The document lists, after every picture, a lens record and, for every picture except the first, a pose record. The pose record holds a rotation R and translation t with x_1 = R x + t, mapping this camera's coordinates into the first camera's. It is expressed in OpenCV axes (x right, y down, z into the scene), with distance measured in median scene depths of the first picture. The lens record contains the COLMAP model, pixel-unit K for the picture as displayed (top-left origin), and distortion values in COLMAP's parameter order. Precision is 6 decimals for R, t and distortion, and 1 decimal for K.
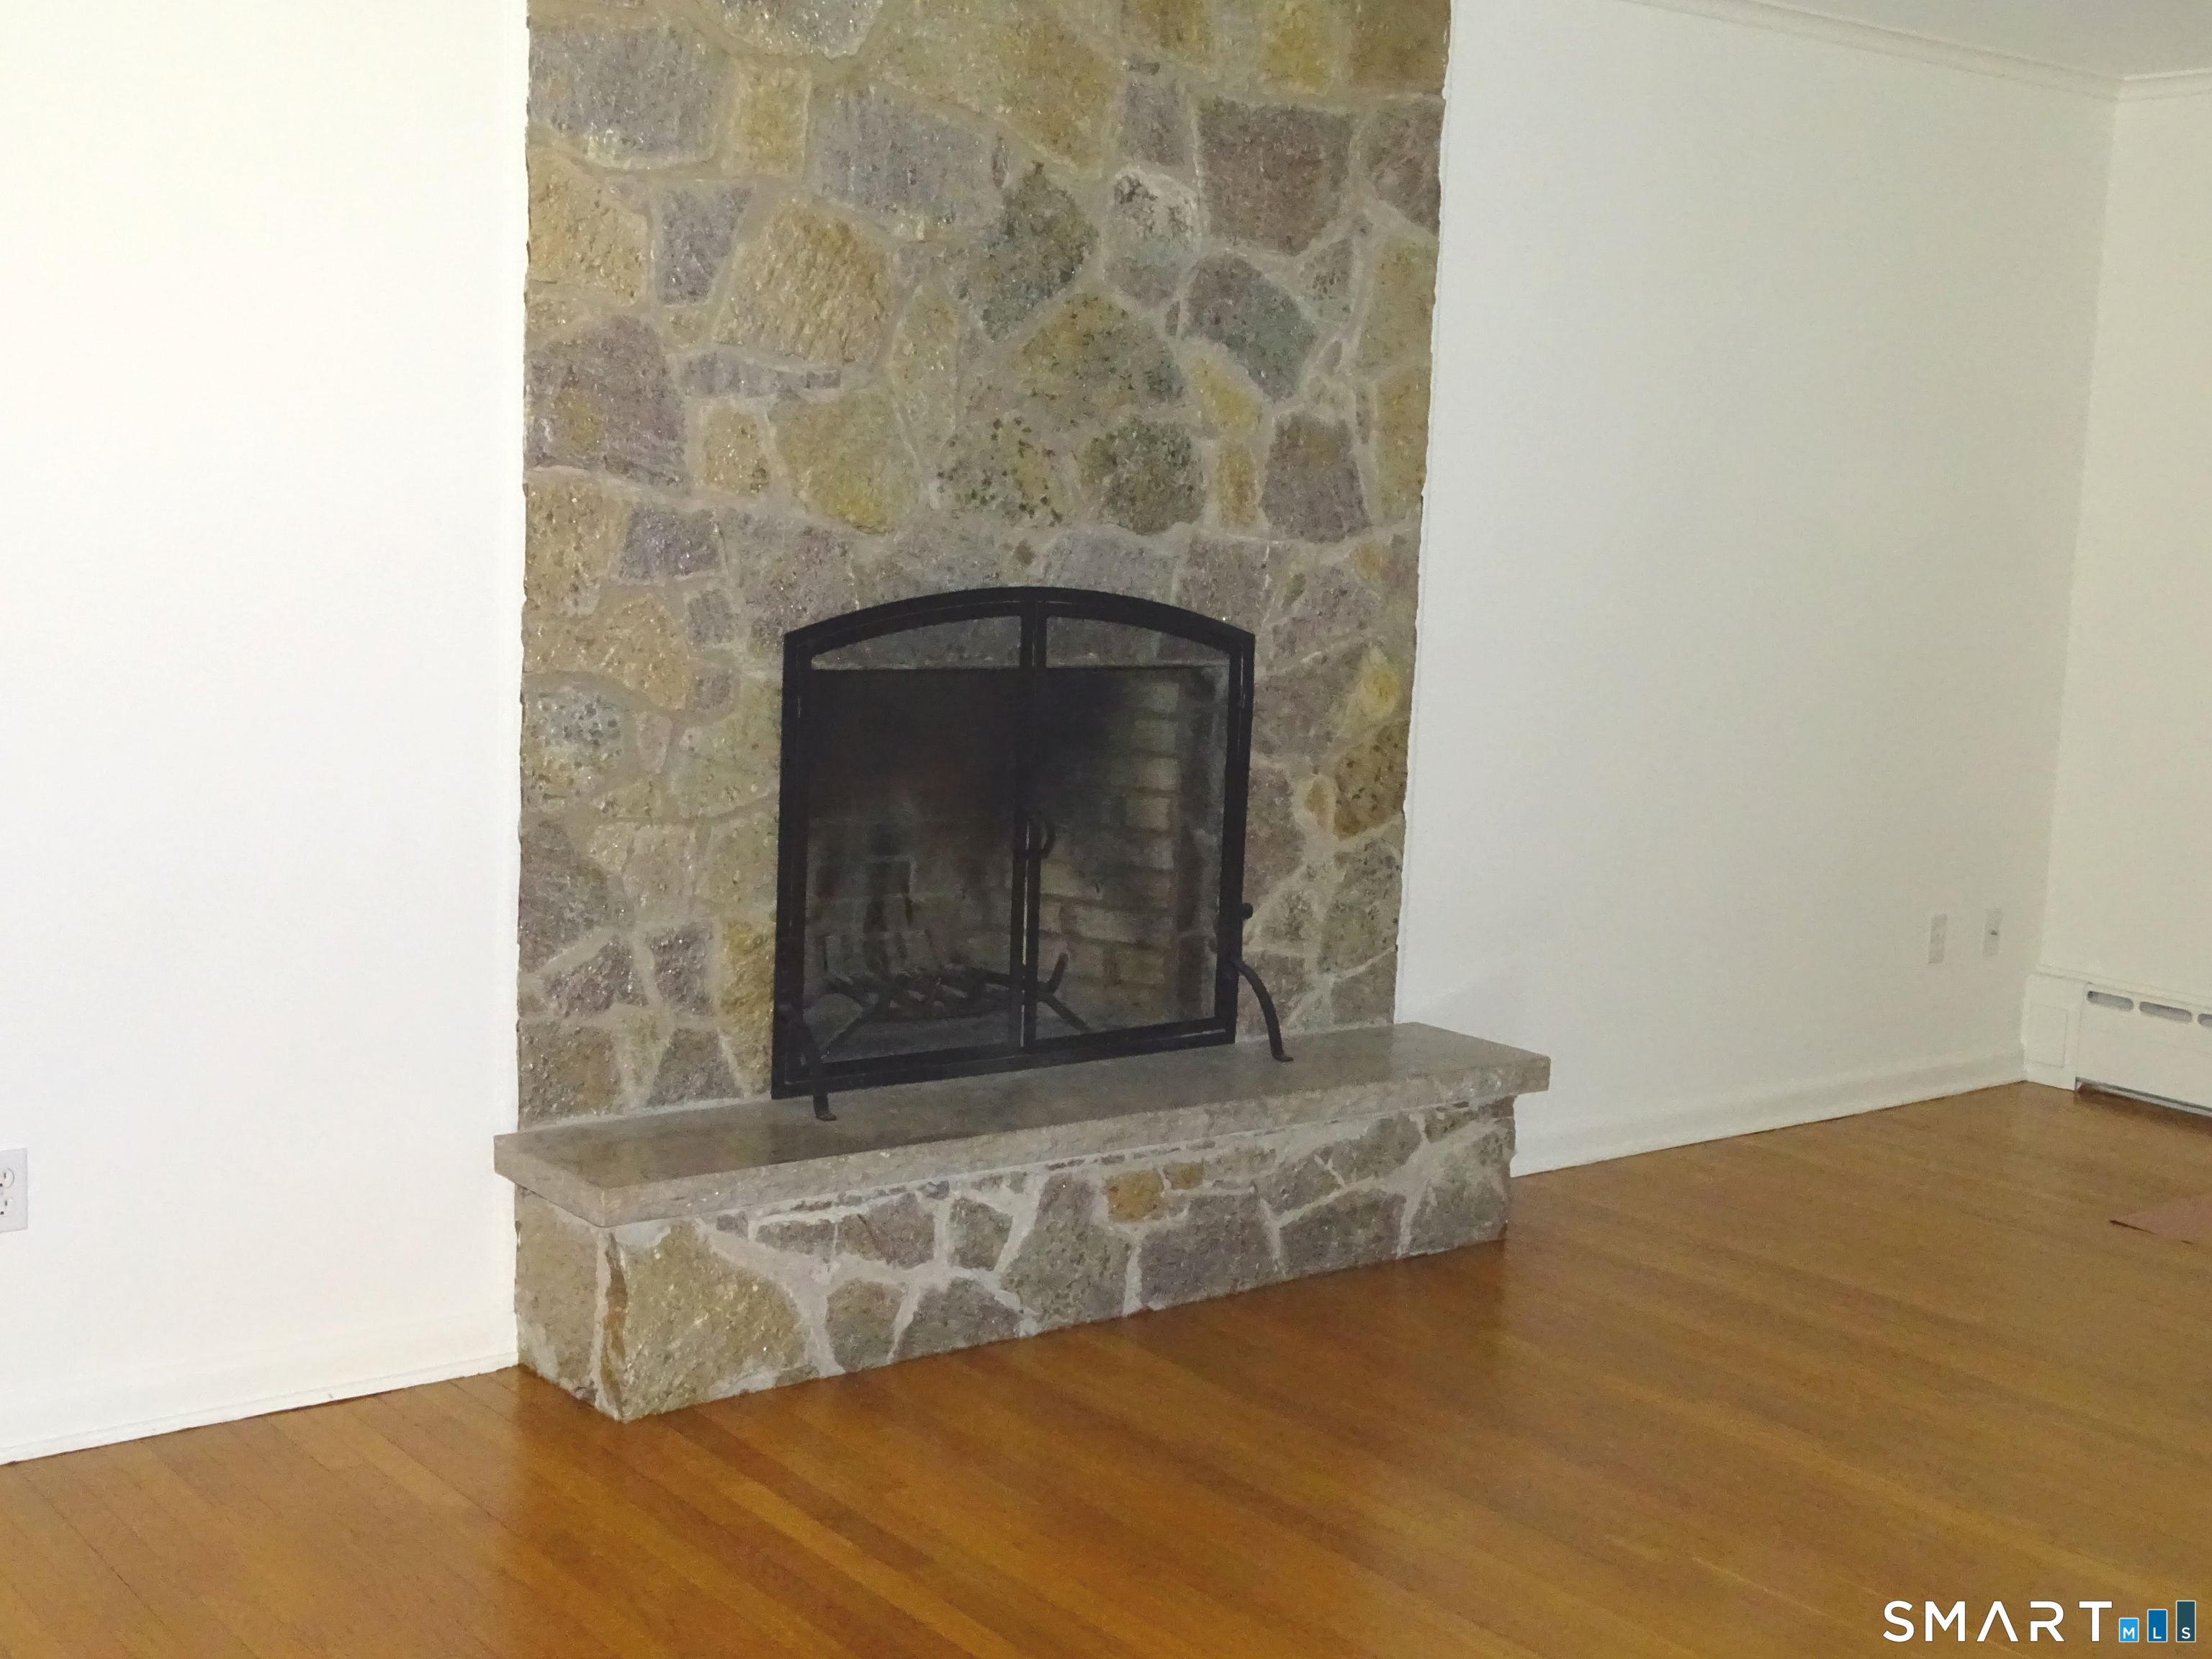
lens RADIAL K [[2635.7, 0, 1106.0], [0, 2635.7, 829.5], [0, 0, 1]] dist [0.013370, 0.014854]
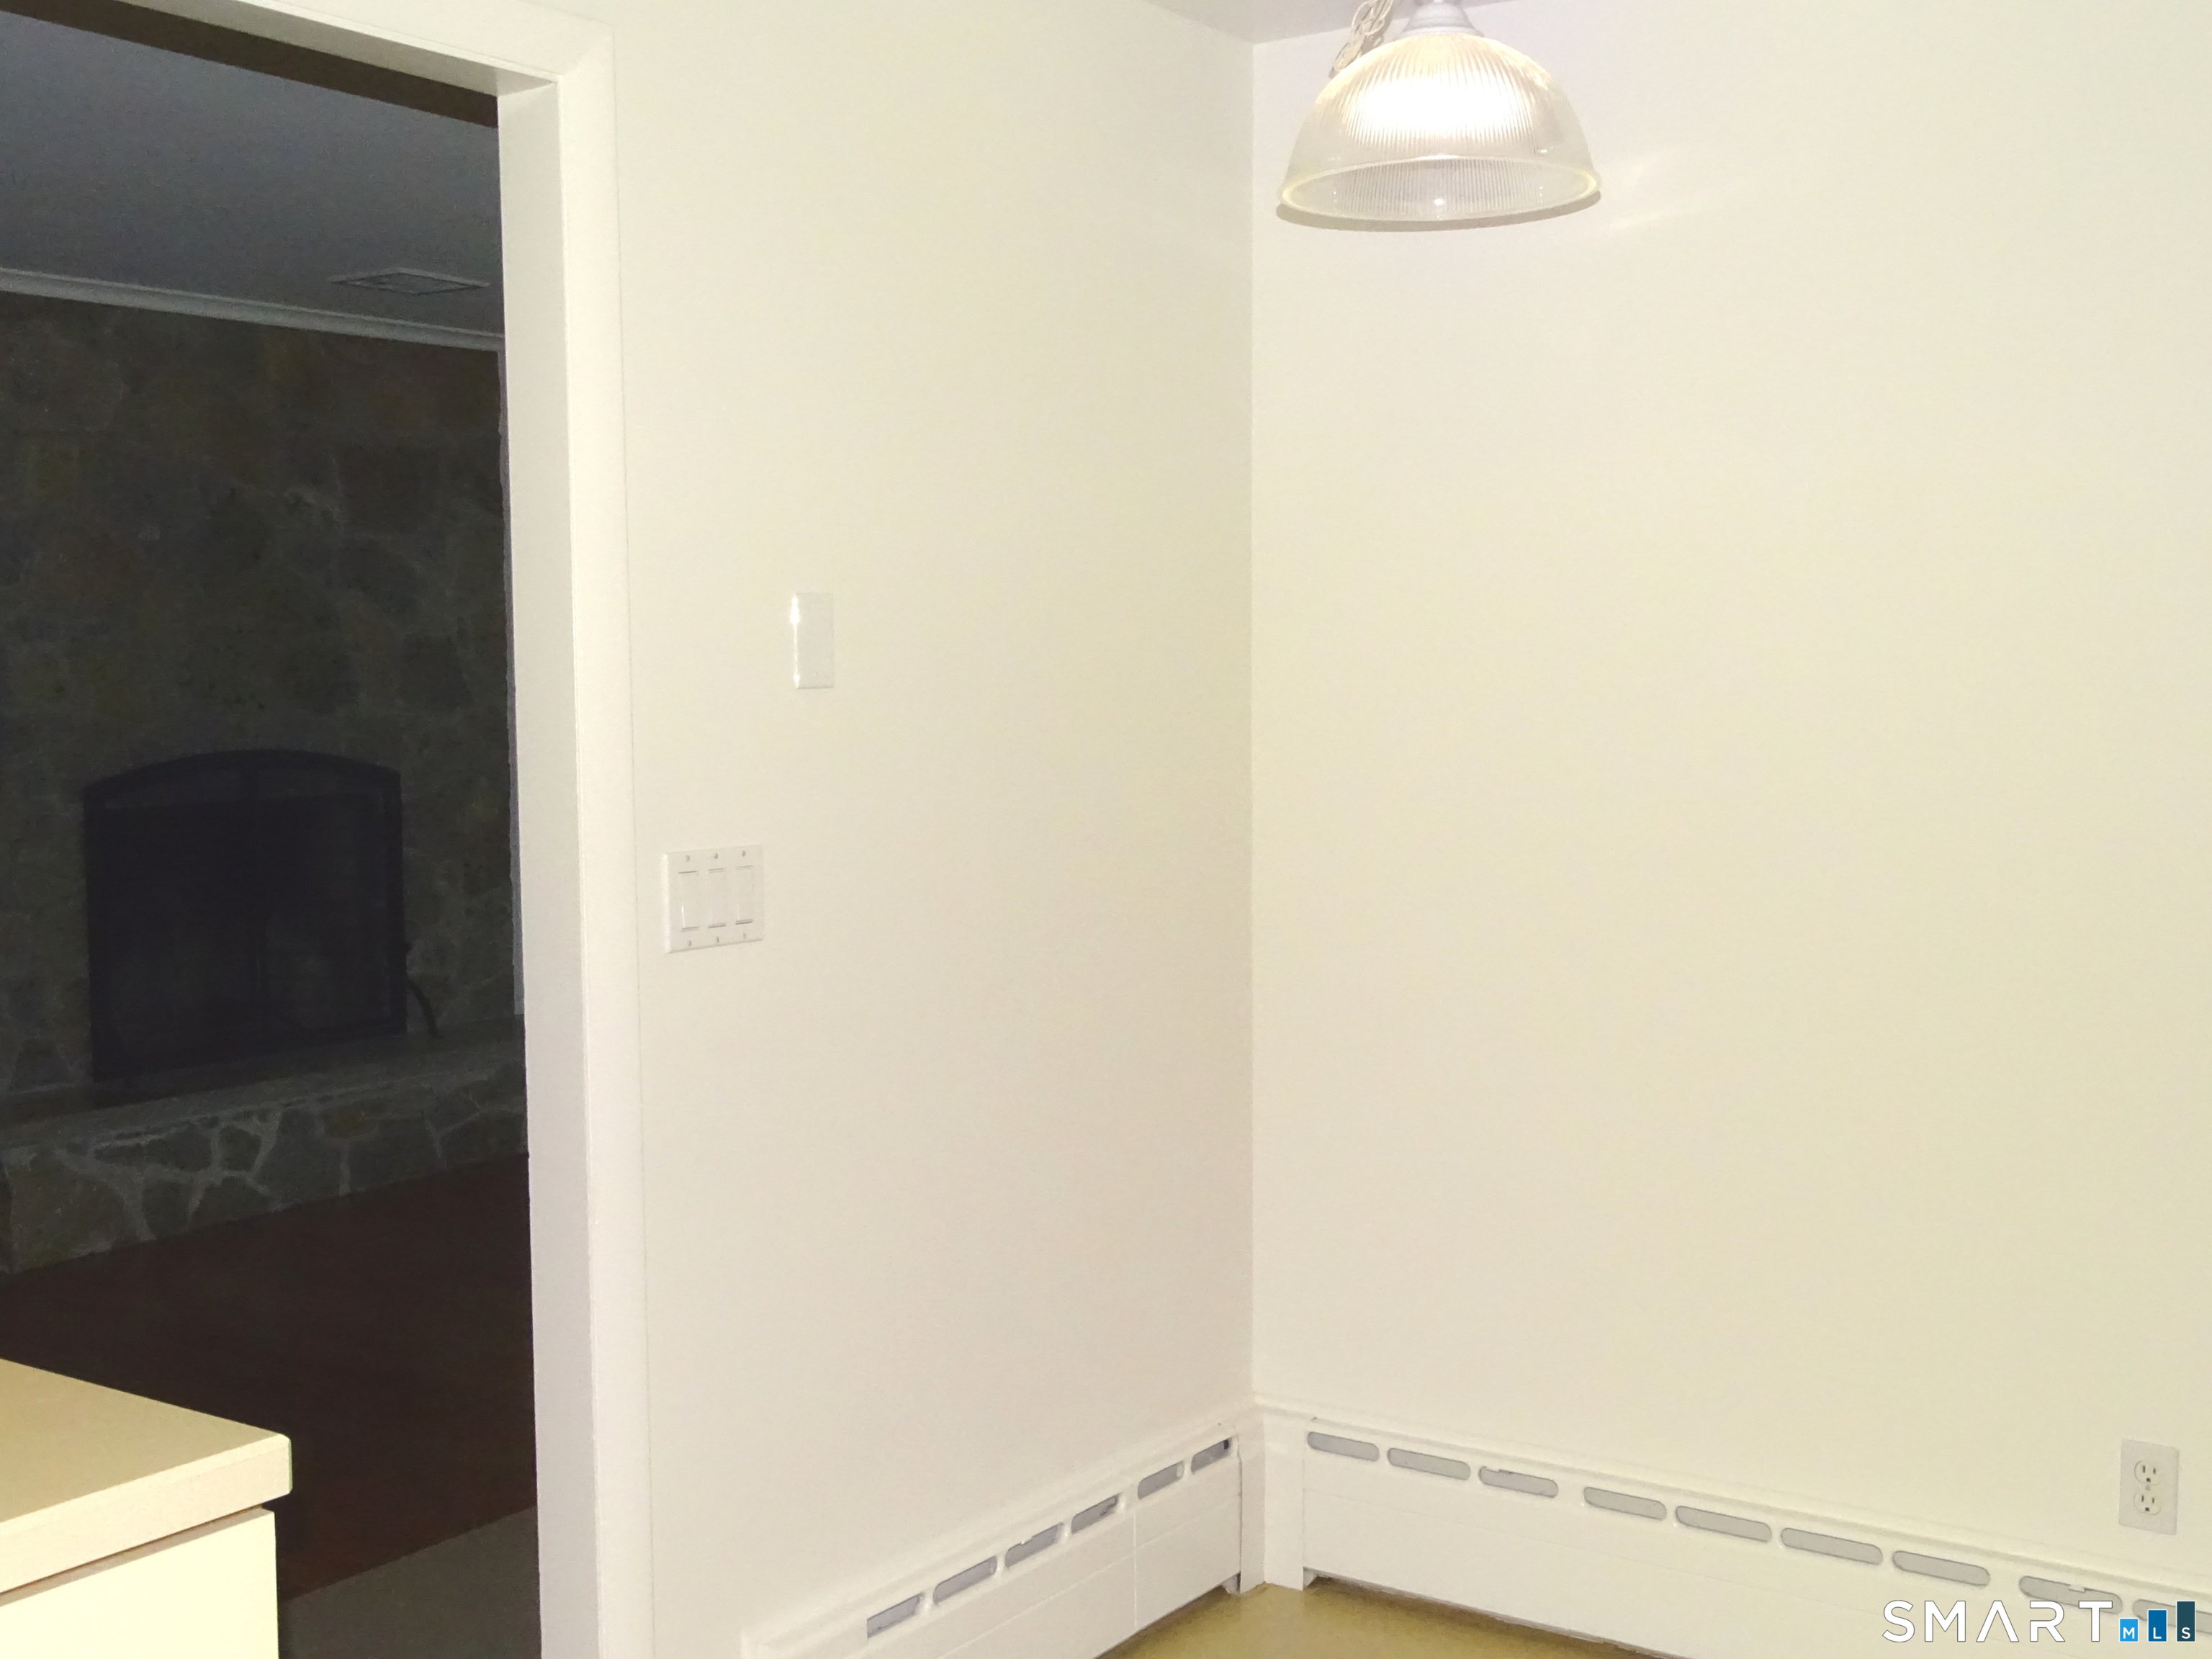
lens RADIAL K [[2398.9, 0, 1106.0], [0, 2398.9, 829.5], [0, 0, 1]] dist [0.029389, 0.032910]
pose [[0.950319, -0.068866, 0.303565, 0.020906], [0.085156, 0.995534, -0.040740, 0.062849], [-0.299404, 0.064566, 0.951939, -0.571065]]
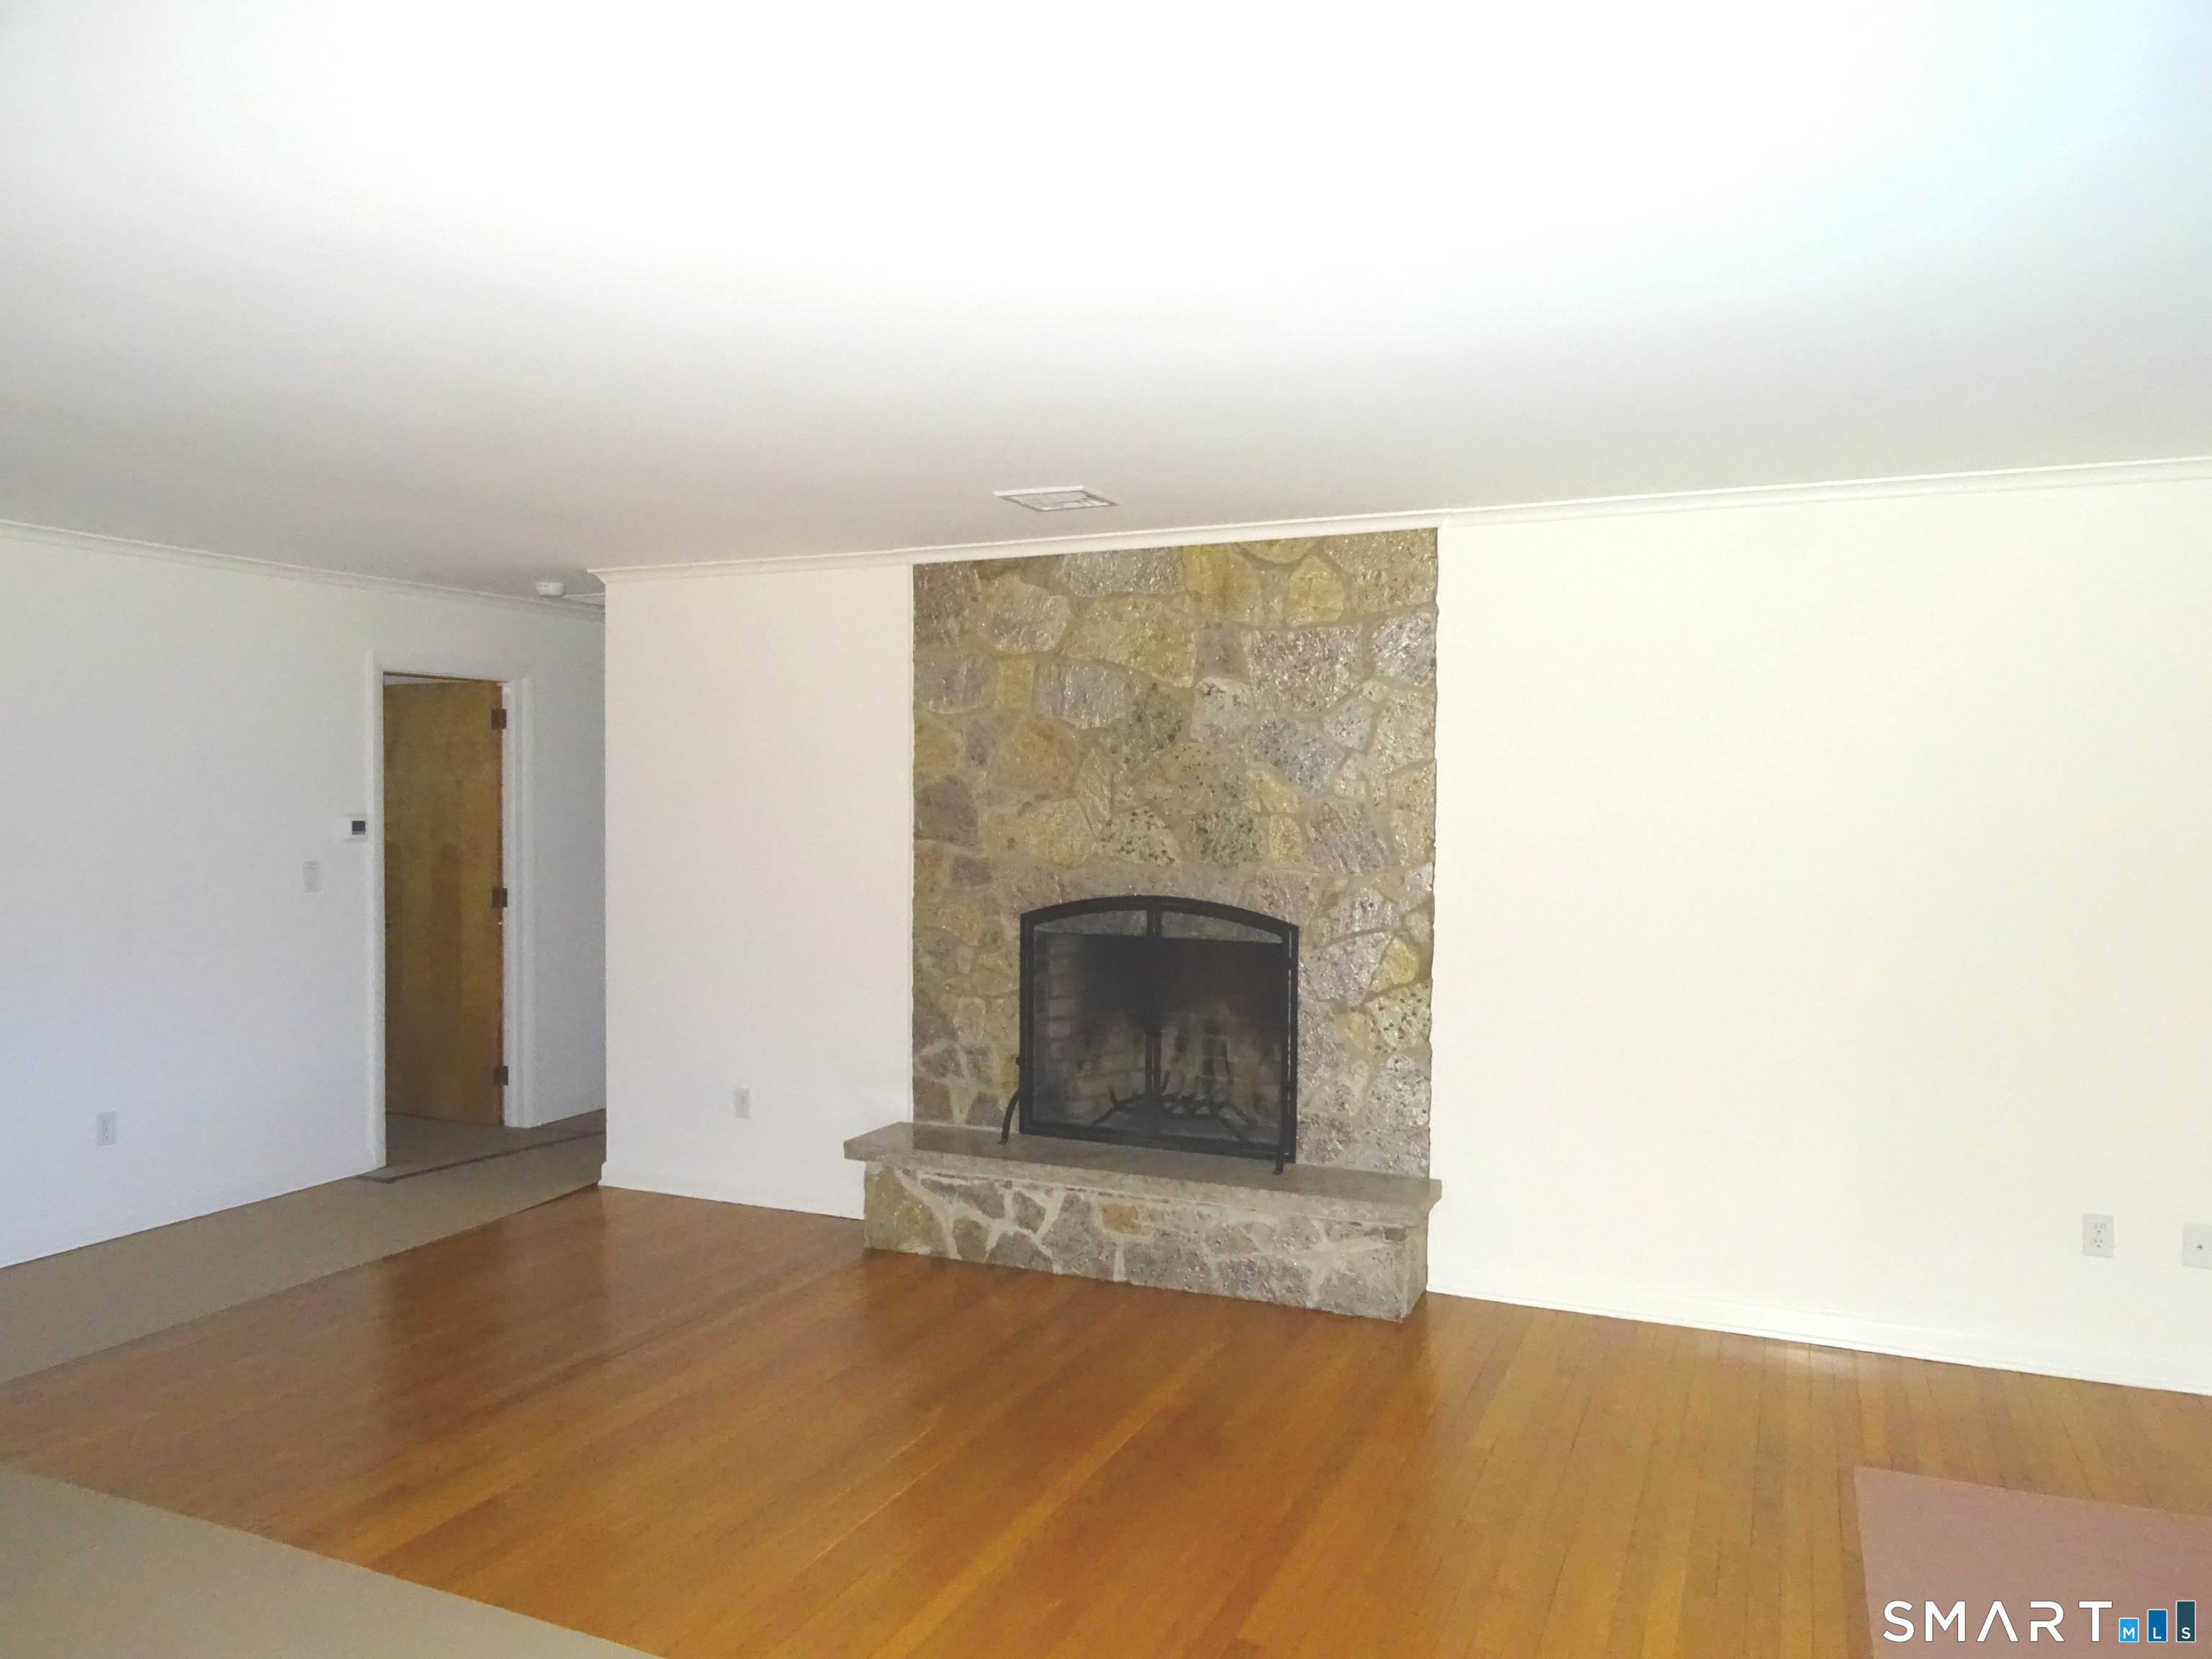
lens RADIAL K [[1537.2, 0, 1106.0], [0, 1537.2, 829.5], [0, 0, 1]] dist [0.008722, -0.000149]
pose [[0.484642, -0.018447, -0.874518, 1.000154], [-0.100370, 0.992001, -0.076548, -0.052718], [0.868935, 0.124874, 0.478914, 0.441279]]
